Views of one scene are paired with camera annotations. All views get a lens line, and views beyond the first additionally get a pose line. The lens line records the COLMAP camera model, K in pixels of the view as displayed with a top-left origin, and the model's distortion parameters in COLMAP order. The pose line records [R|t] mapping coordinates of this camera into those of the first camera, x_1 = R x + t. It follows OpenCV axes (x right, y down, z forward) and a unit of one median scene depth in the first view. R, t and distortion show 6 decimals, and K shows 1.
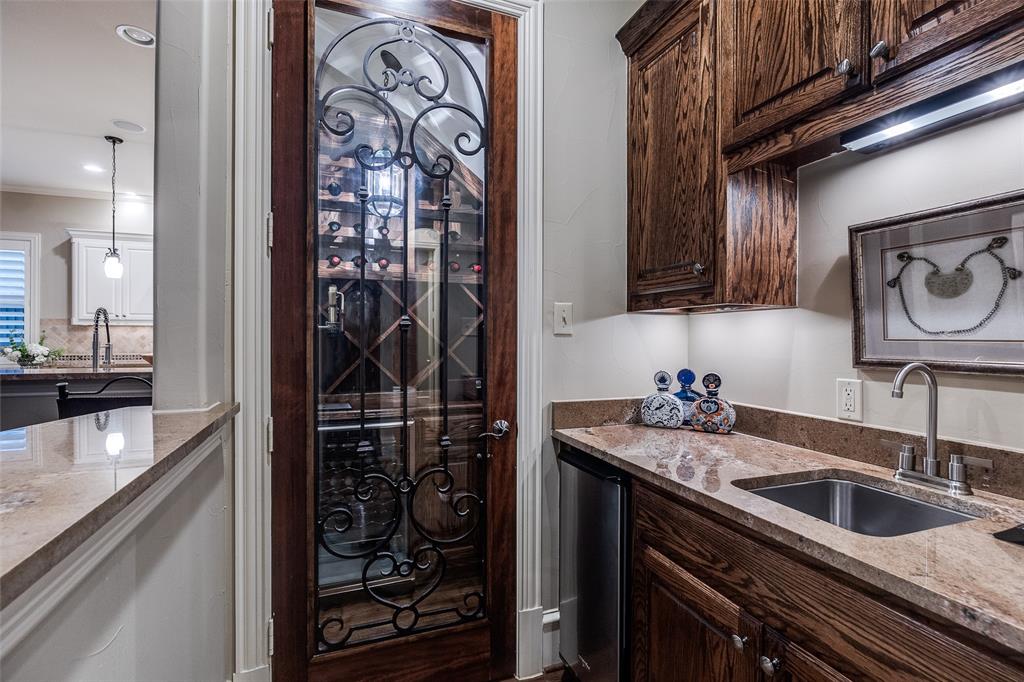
lens RADIAL K [[469.6, 0, 516.0], [0, 469.6, 338.6], [0, 0, 1]] dist [-0.005561, 0.000121]
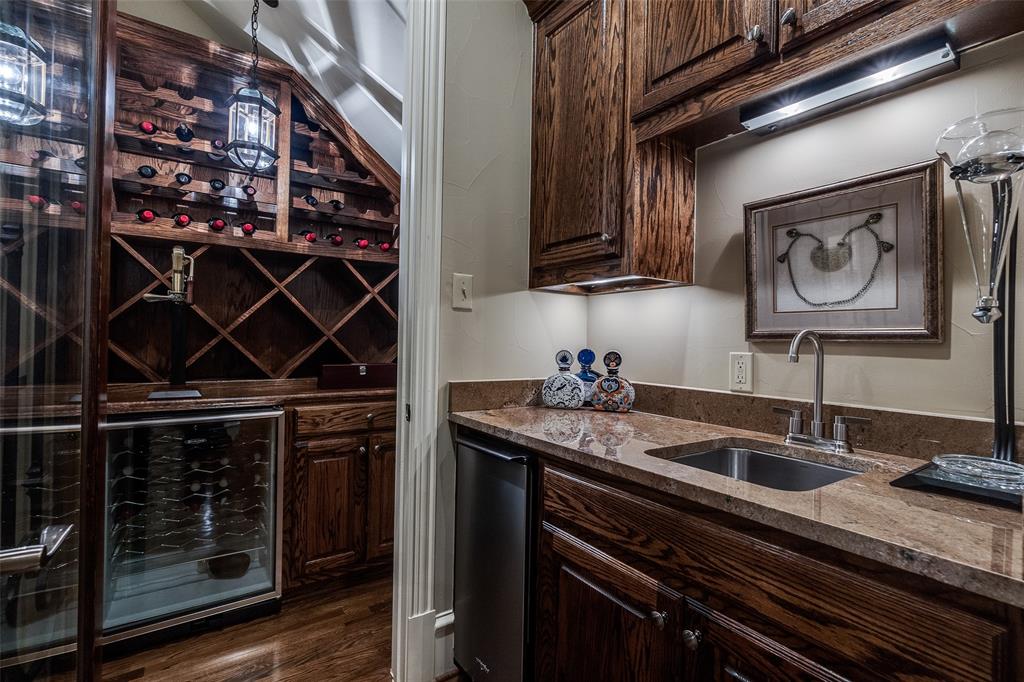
lens RADIAL K [[469.6, 0, 516.0], [0, 469.6, 338.6], [0, 0, 1]] dist [-0.005561, 0.000121]
pose [[0.970530, 0.016358, 0.240426, -0.023482], [-0.015100, 0.999861, -0.007072, 0.072821], [-0.240508, 0.003233, 0.970642, 0.114942]]
